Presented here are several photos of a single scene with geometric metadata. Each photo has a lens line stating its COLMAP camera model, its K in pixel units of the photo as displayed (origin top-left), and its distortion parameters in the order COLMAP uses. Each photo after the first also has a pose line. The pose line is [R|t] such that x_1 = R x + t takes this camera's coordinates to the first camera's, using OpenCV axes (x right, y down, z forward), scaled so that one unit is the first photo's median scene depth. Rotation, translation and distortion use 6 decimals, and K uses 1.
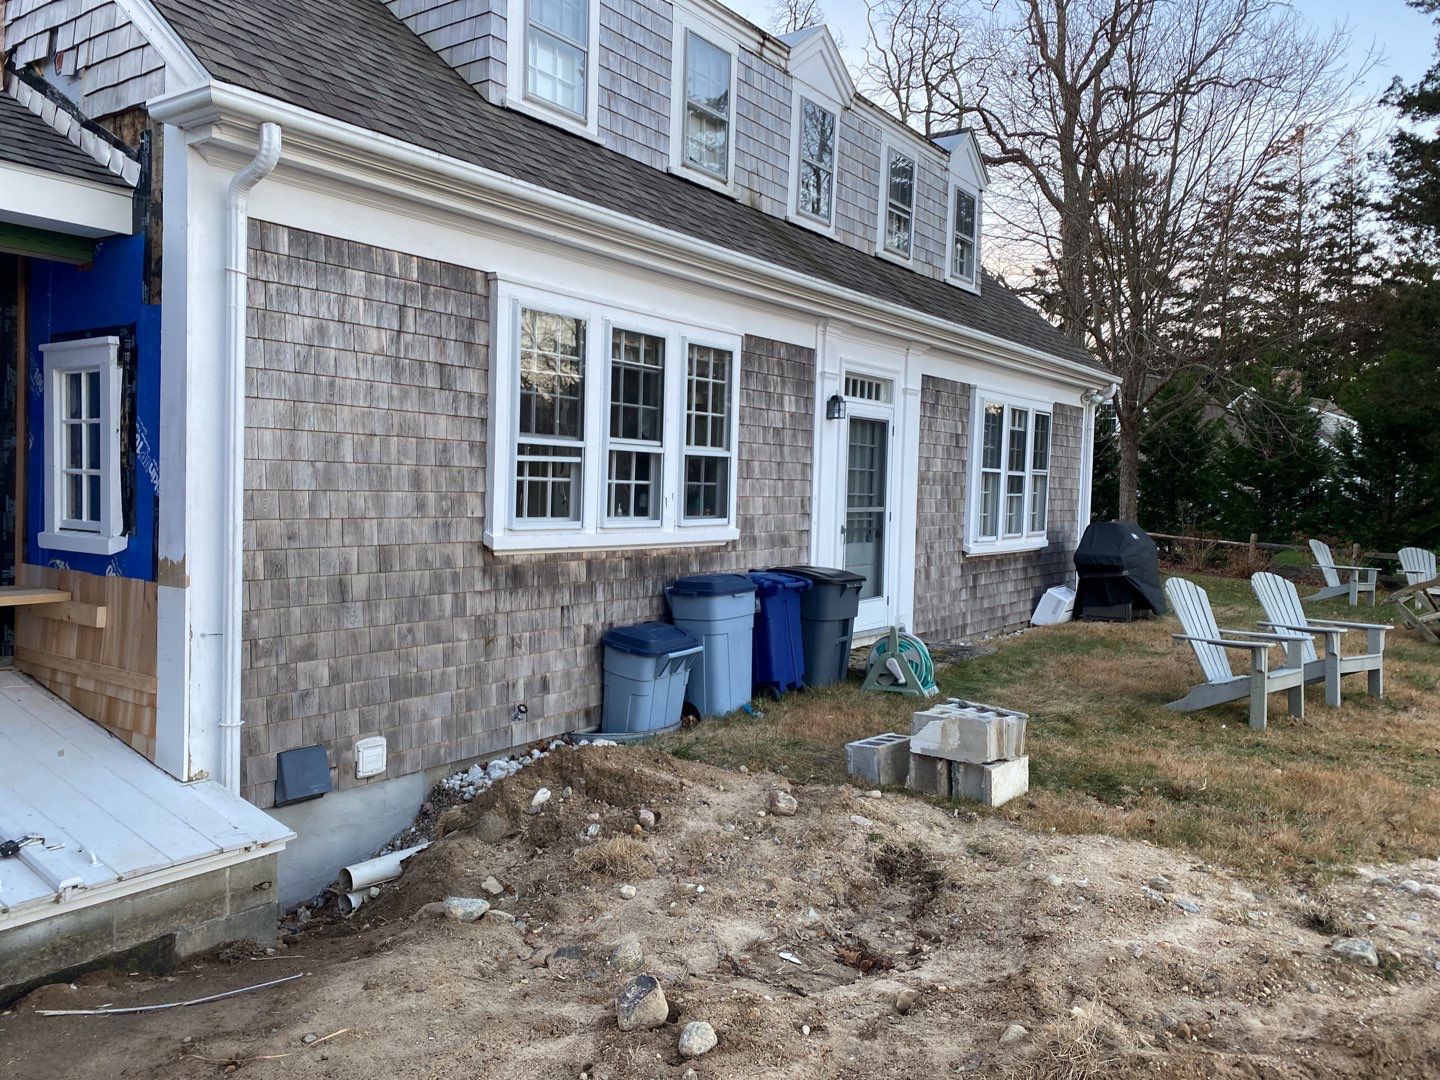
lens RADIAL K [[1067.3, 0, 722.2], [0, 1067.3, 528.2], [0, 0, 1]] dist [-0.002096, -0.006573]
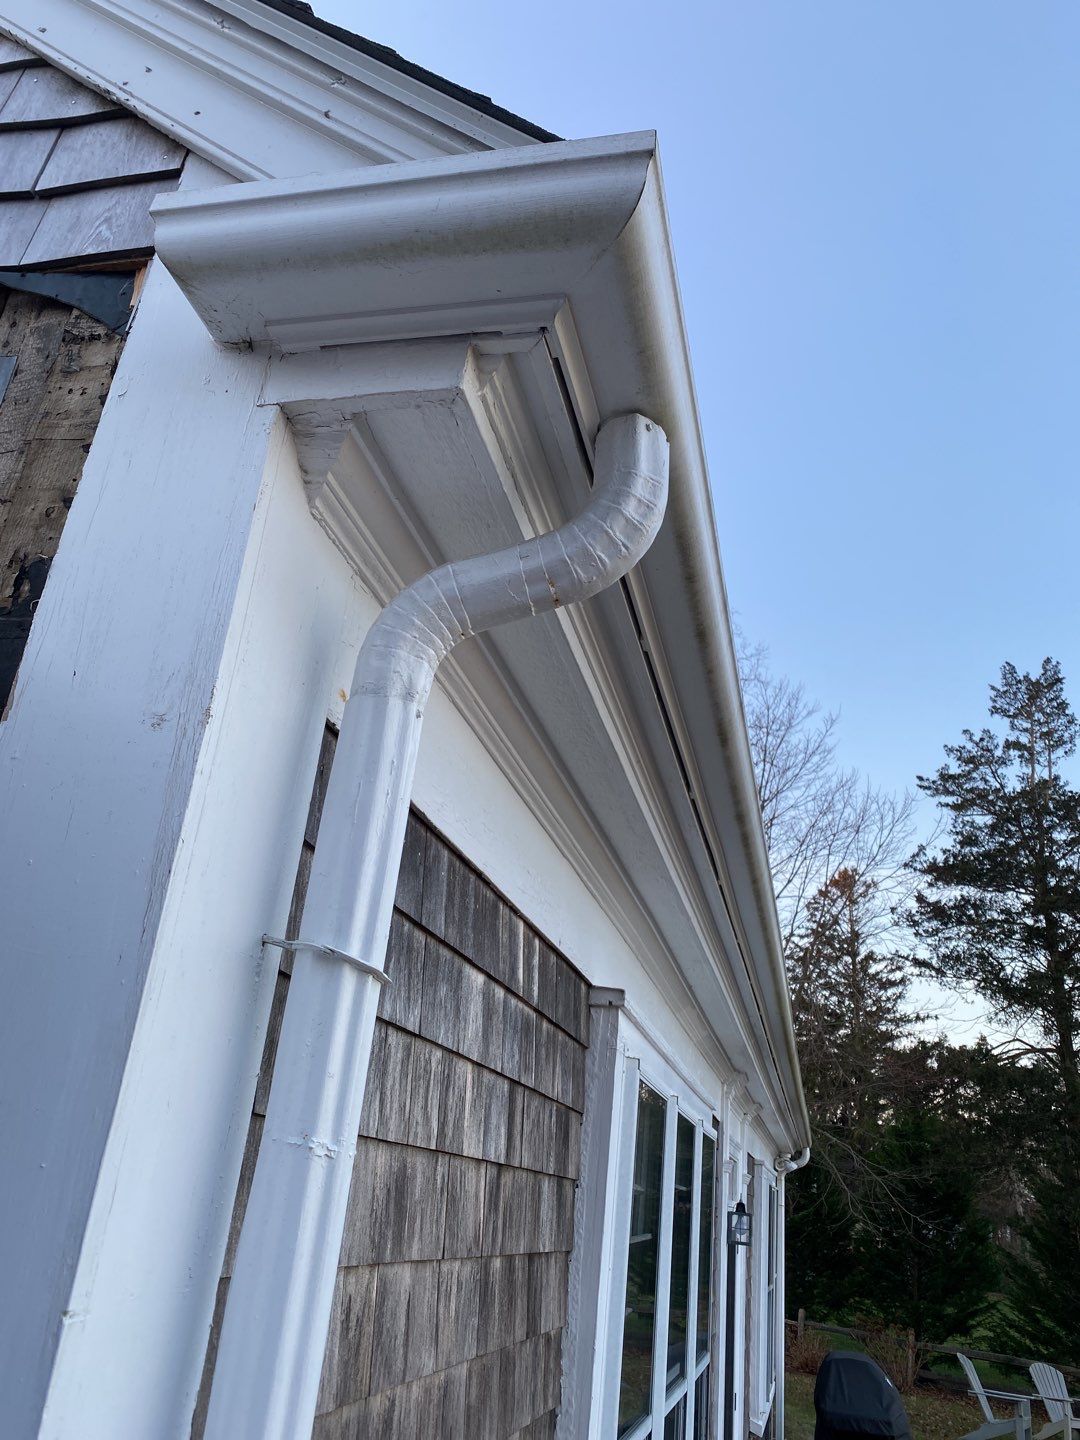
lens RADIAL K [[1067.3, 0, 540.0], [0, 1067.3, 720.0], [0, 0, 1]] dist [-0.002096, -0.006573]
pose [[0.923705, 0.214585, 0.317367, -0.496851], [-0.060779, 0.900001, -0.431630, -0.195307], [-0.378252, 0.379410, 0.844378, 0.788741]]
